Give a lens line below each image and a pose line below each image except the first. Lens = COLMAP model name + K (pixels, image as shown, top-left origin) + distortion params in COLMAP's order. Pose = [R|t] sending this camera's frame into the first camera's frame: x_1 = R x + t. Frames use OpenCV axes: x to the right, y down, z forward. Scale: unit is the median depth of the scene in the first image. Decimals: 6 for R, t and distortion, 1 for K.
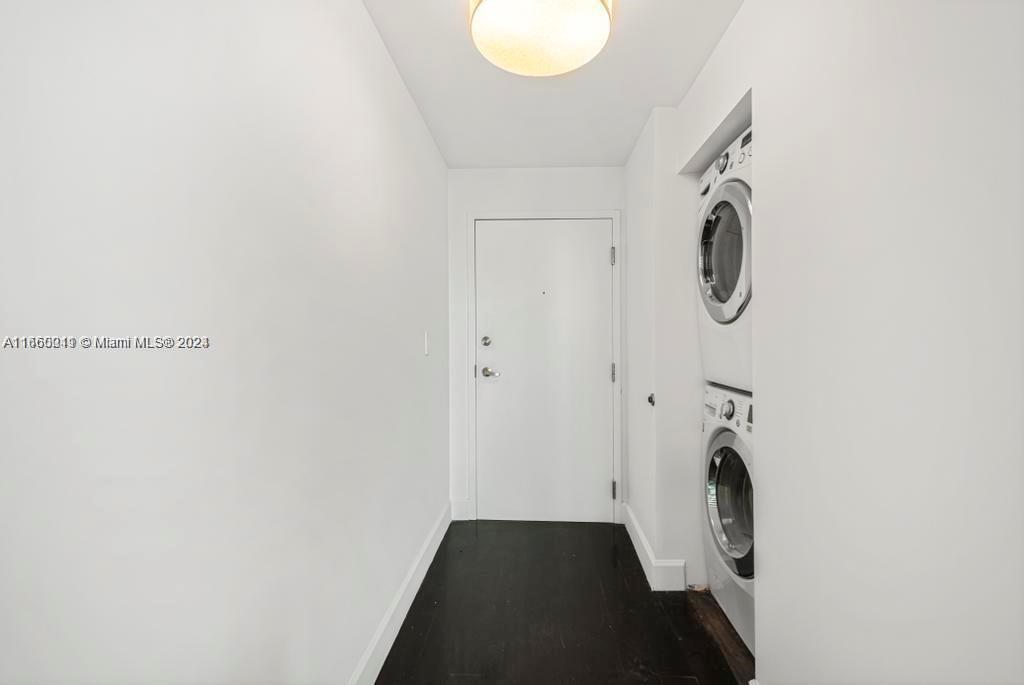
lens RADIAL K [[417.5, 0, 516.1], [0, 417.5, 347.2], [0, 0, 1]] dist [0.001914, -0.000018]
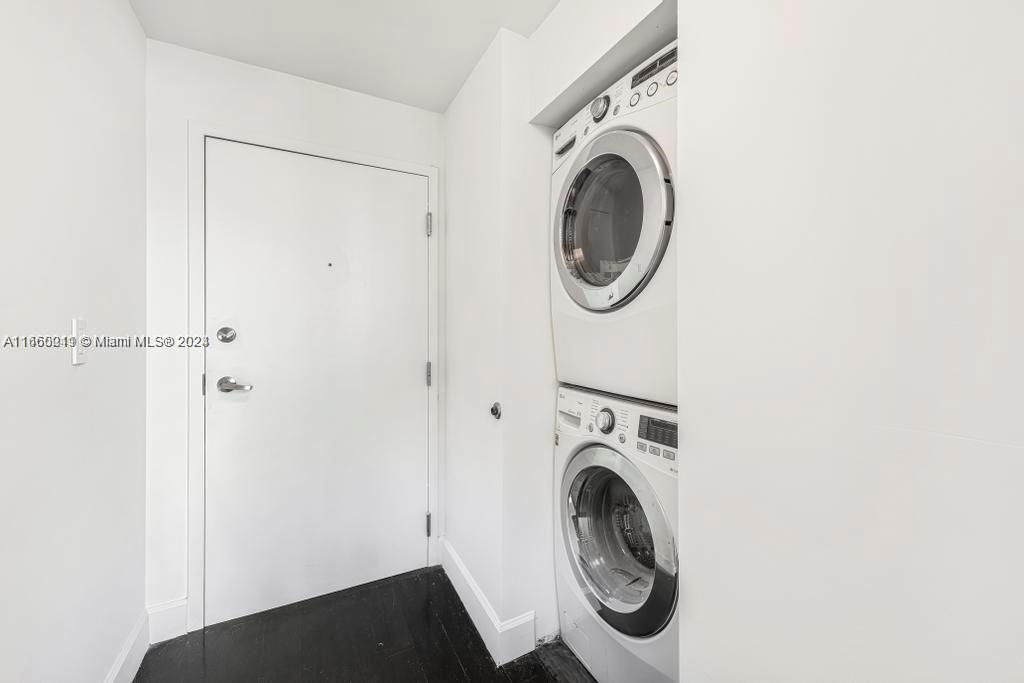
lens RADIAL K [[390.2, 0, 515.0], [0, 390.2, 325.5], [0, 0, 1]] dist [0.004446, -0.000123]
pose [[0.845561, 0.004797, 0.533858, -0.027388], [0.010680, 0.999608, -0.025898, -0.011624], [-0.533773, 0.027599, 0.845178, 0.395280]]
